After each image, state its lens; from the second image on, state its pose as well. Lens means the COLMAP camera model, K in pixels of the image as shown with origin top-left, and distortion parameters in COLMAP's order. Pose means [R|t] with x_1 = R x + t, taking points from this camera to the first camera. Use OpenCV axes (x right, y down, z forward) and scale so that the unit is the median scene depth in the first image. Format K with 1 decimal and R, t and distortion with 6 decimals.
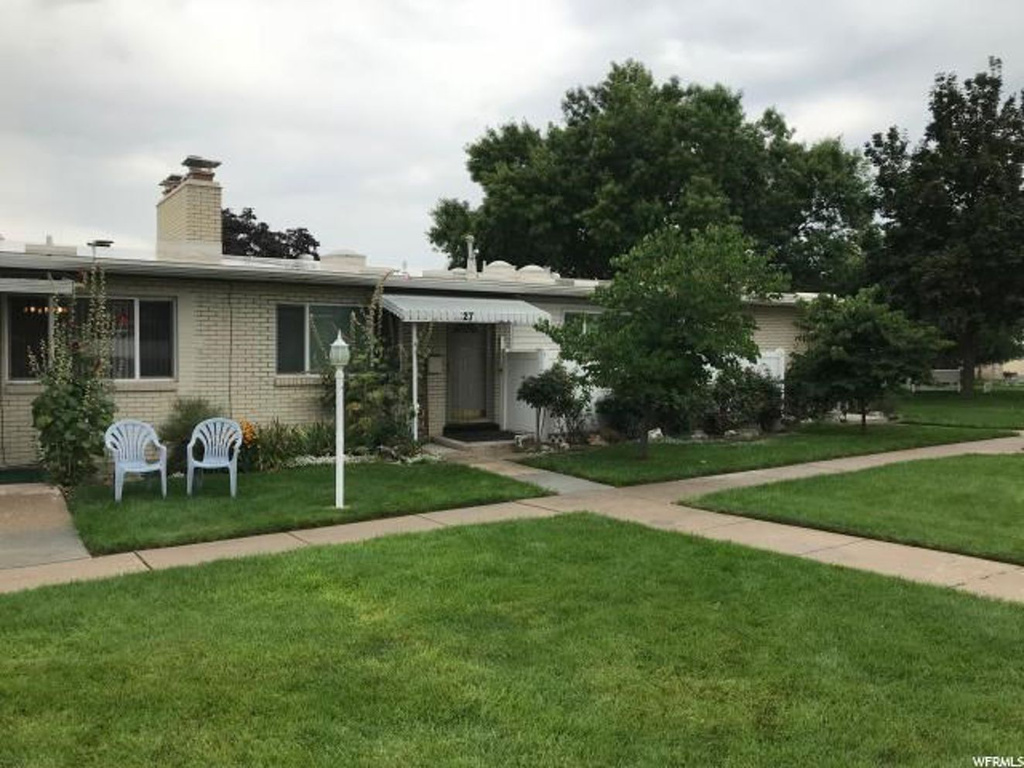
lens RADIAL K [[845.9, 0, 512.3], [0, 845.9, 383.5], [0, 0, 1]] dist [0.034383, 0.004625]
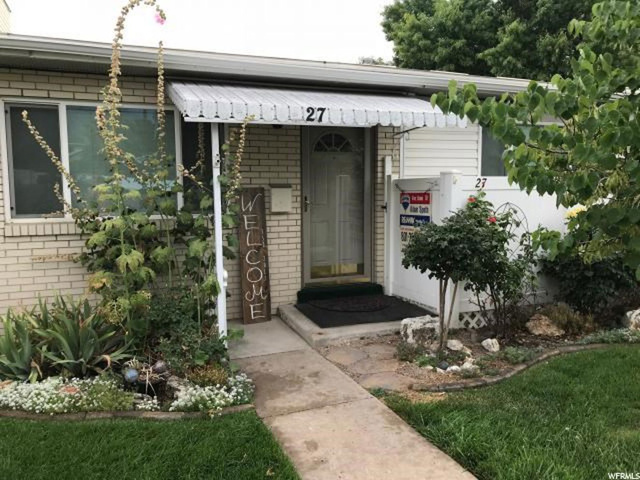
lens RADIAL K [[528.7, 0, 314.3], [0, 528.7, 224.5], [0, 0, 1]] dist [0.034383, 0.004625]
pose [[0.979651, 0.008712, -0.200522, 0.016499], [-0.001060, 0.999268, 0.038238, -0.018783], [0.200708, -0.037248, 0.978943, 0.606036]]
